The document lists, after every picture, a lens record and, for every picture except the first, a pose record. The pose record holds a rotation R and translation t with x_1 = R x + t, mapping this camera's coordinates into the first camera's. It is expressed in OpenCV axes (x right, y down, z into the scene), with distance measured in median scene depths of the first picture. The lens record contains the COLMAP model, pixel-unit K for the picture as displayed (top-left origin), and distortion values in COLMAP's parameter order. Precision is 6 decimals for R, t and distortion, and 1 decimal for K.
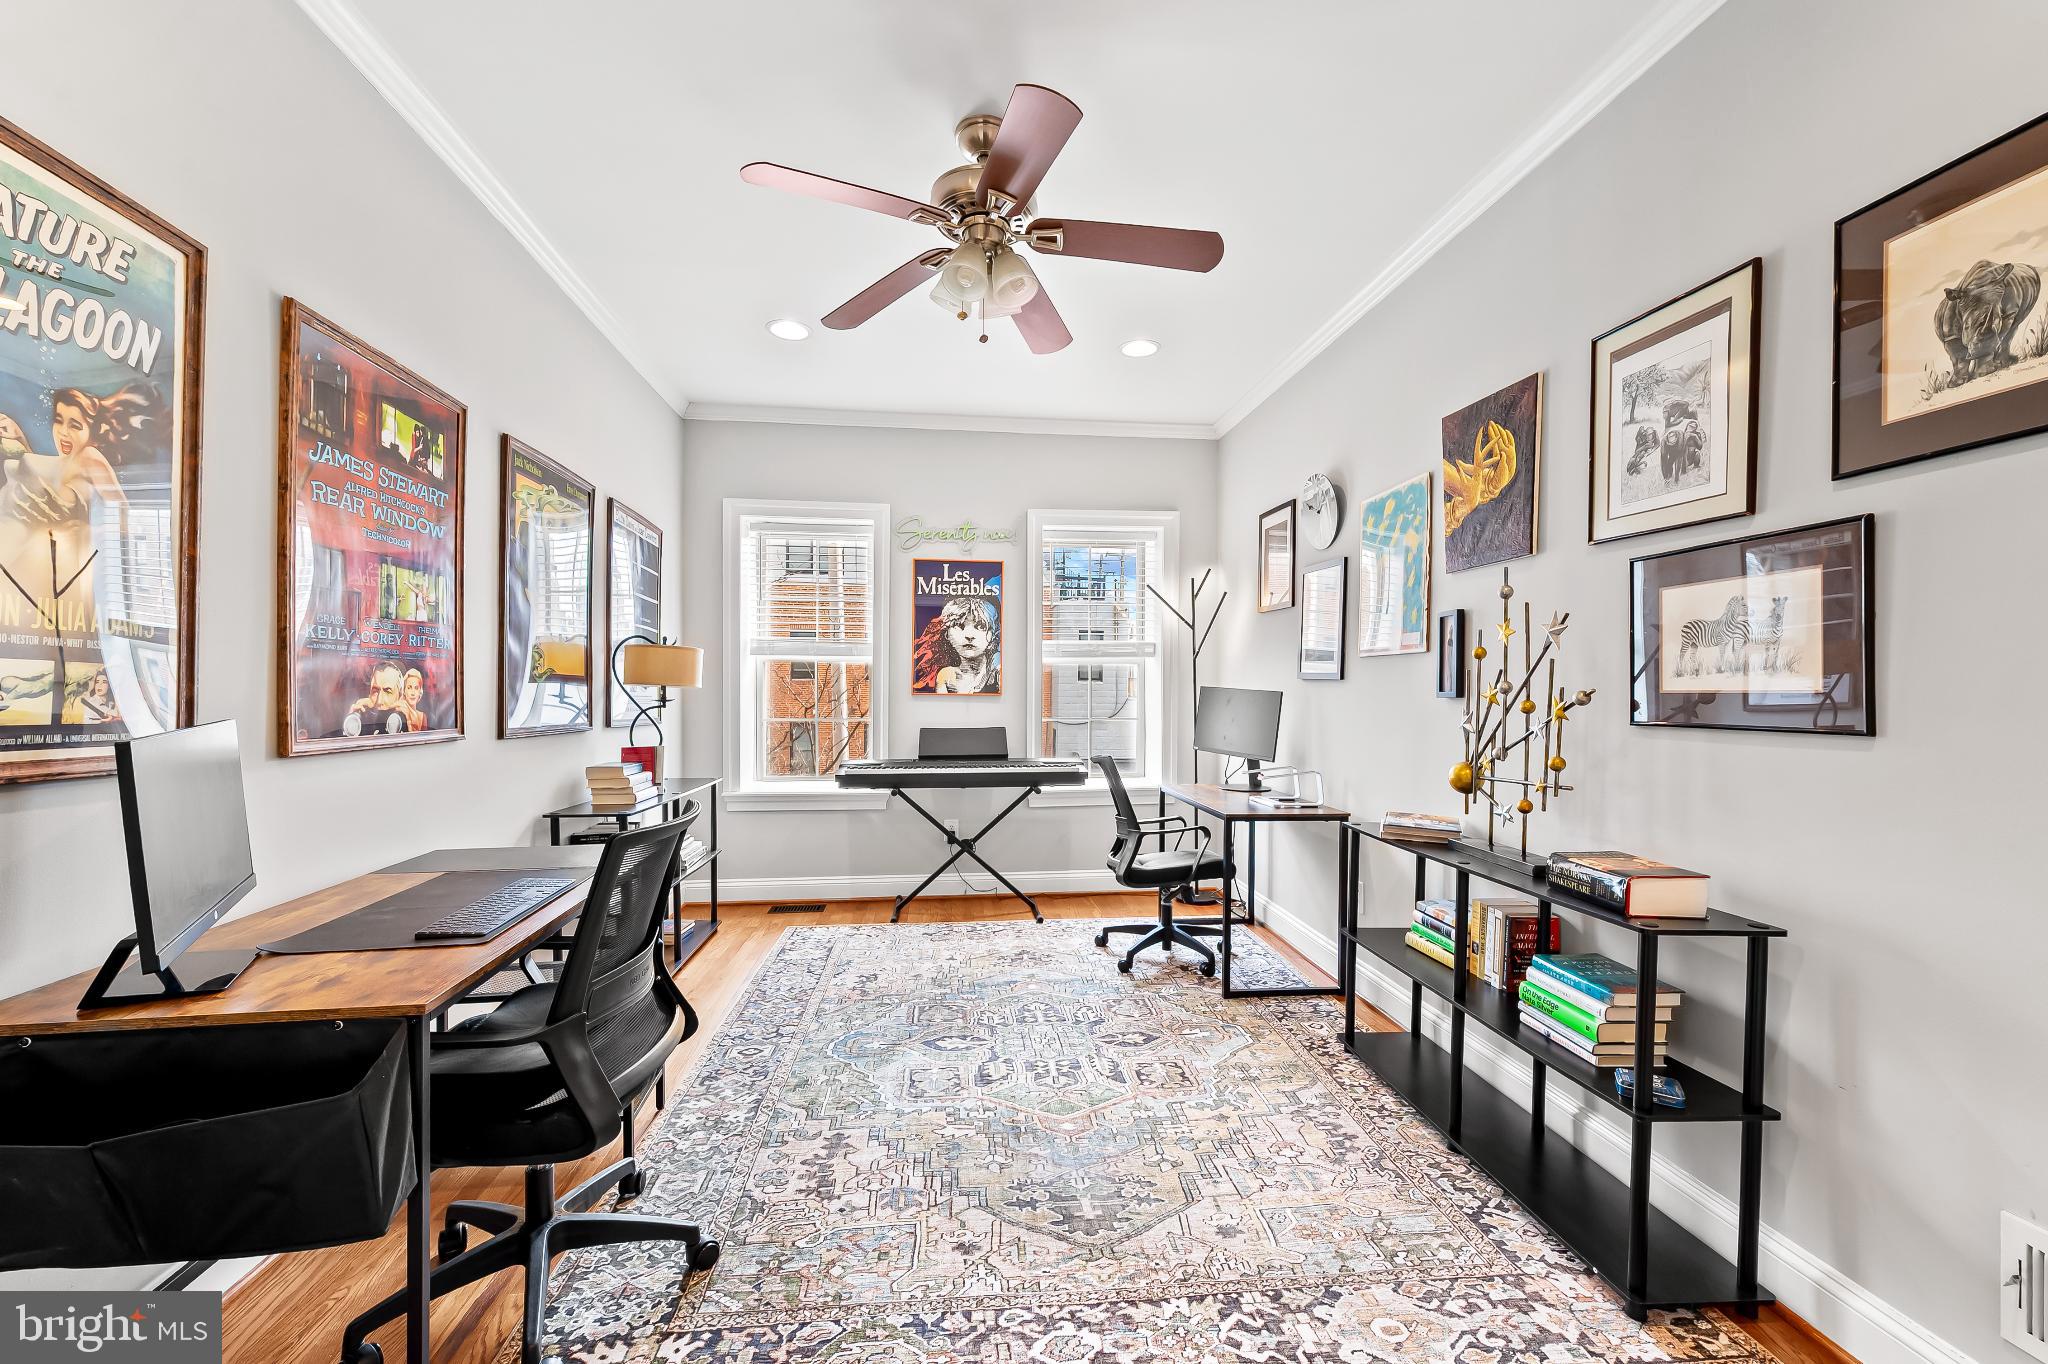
lens RADIAL K [[811.2, 0, 1015.8], [0, 811.2, 692.6], [0, 0, 1]] dist [0.008384, 0.000165]
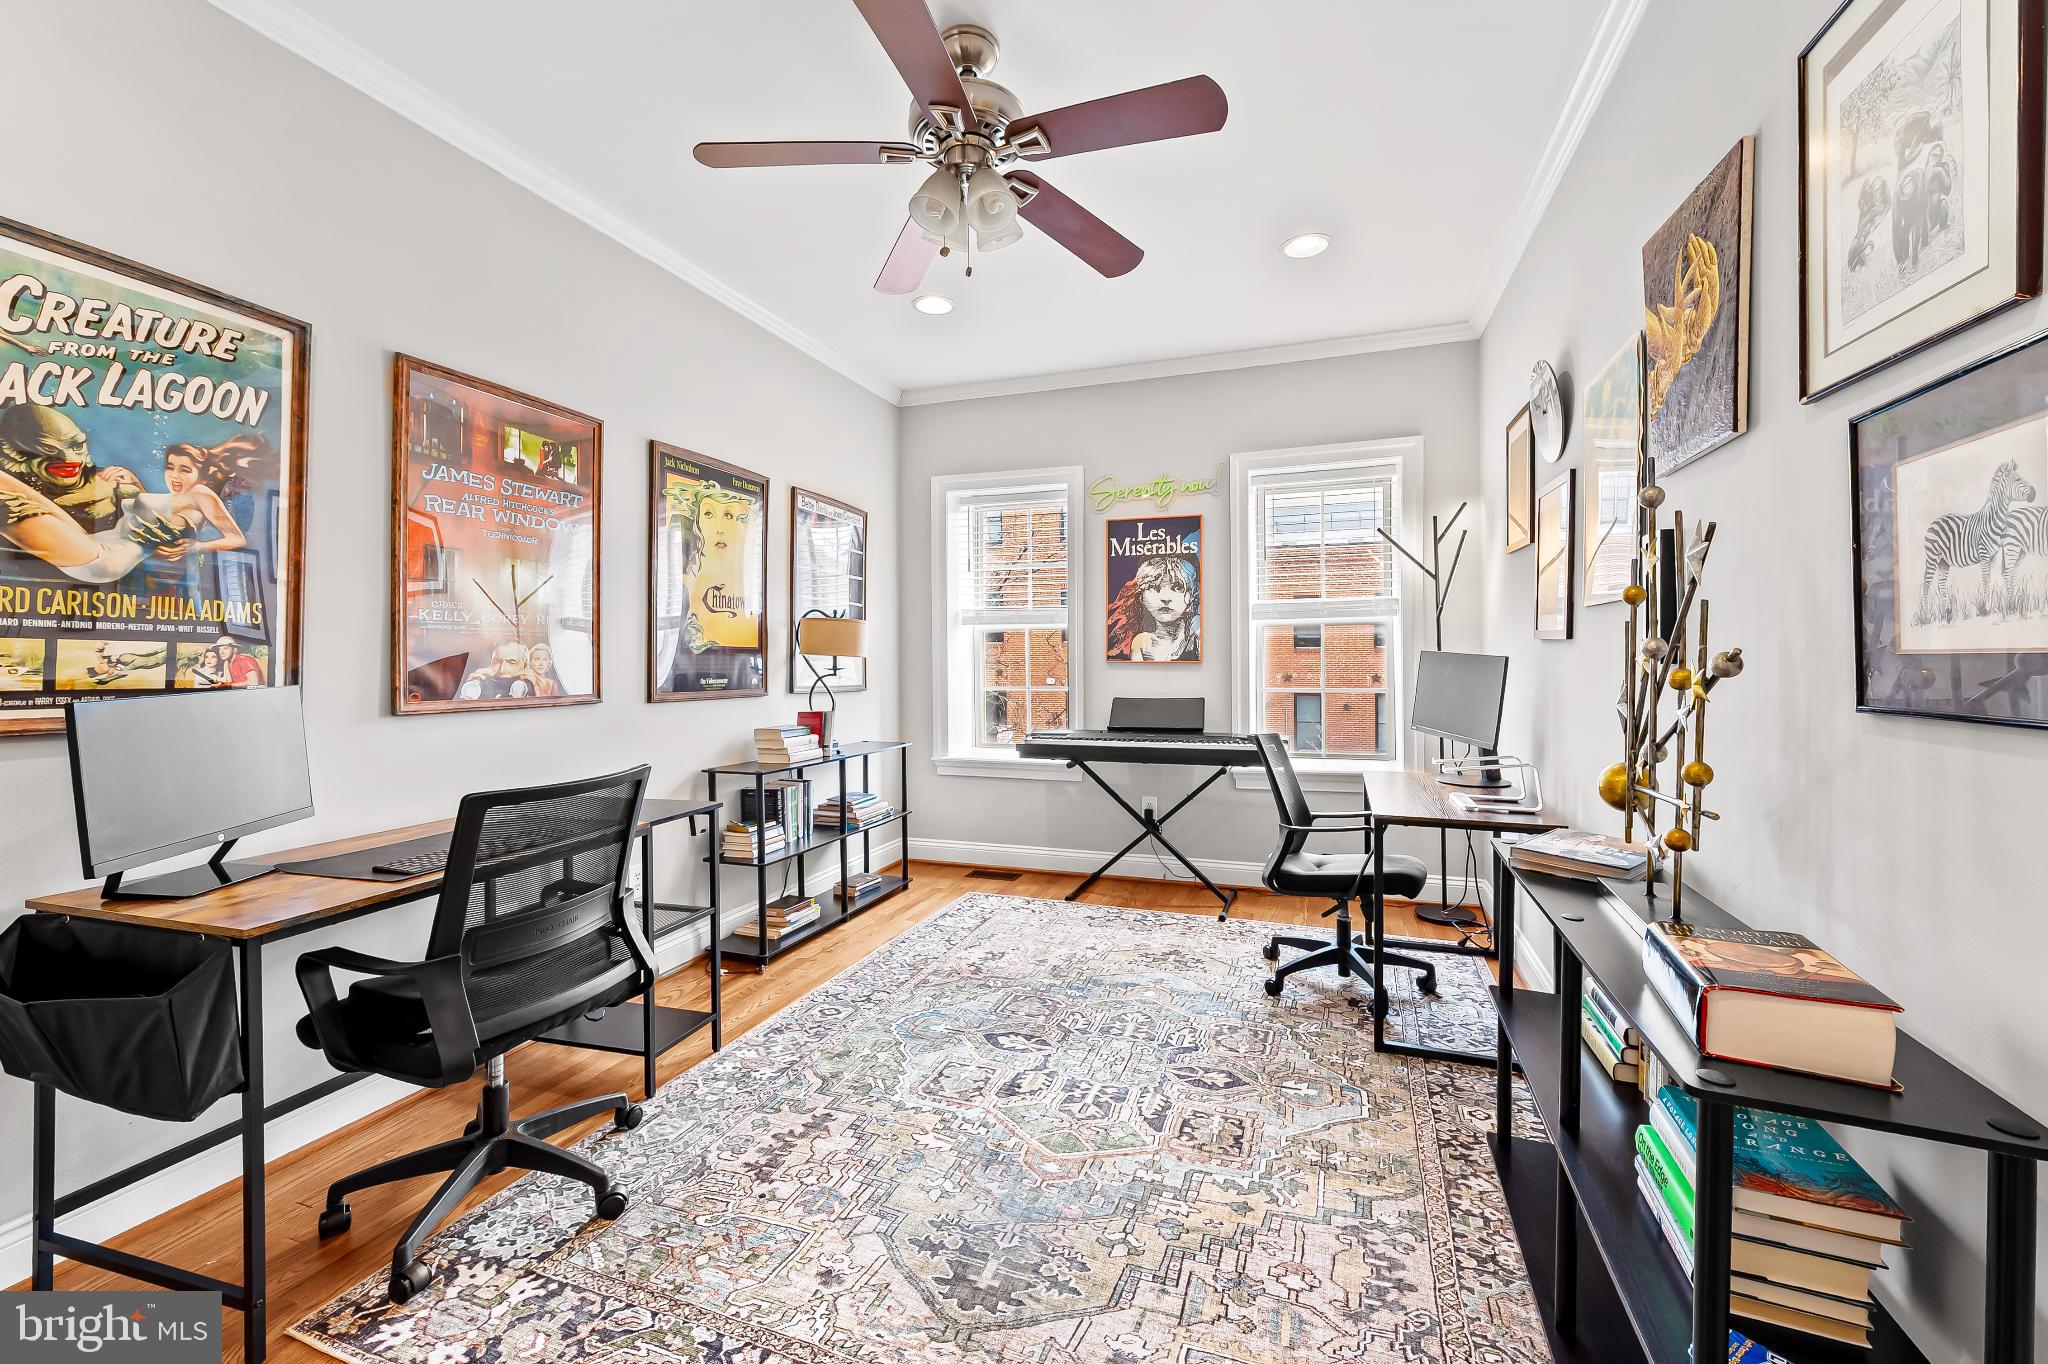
lens RADIAL K [[811.2, 0, 1039.9], [0, 811.2, 653.0], [0, 0, 1]] dist [0.008384, 0.000165]
pose [[0.905507, -0.009511, -0.424225, 0.438407], [0.005735, 0.999932, -0.010176, 0.001330], [0.424293, 0.006781, 0.905500, 0.224734]]
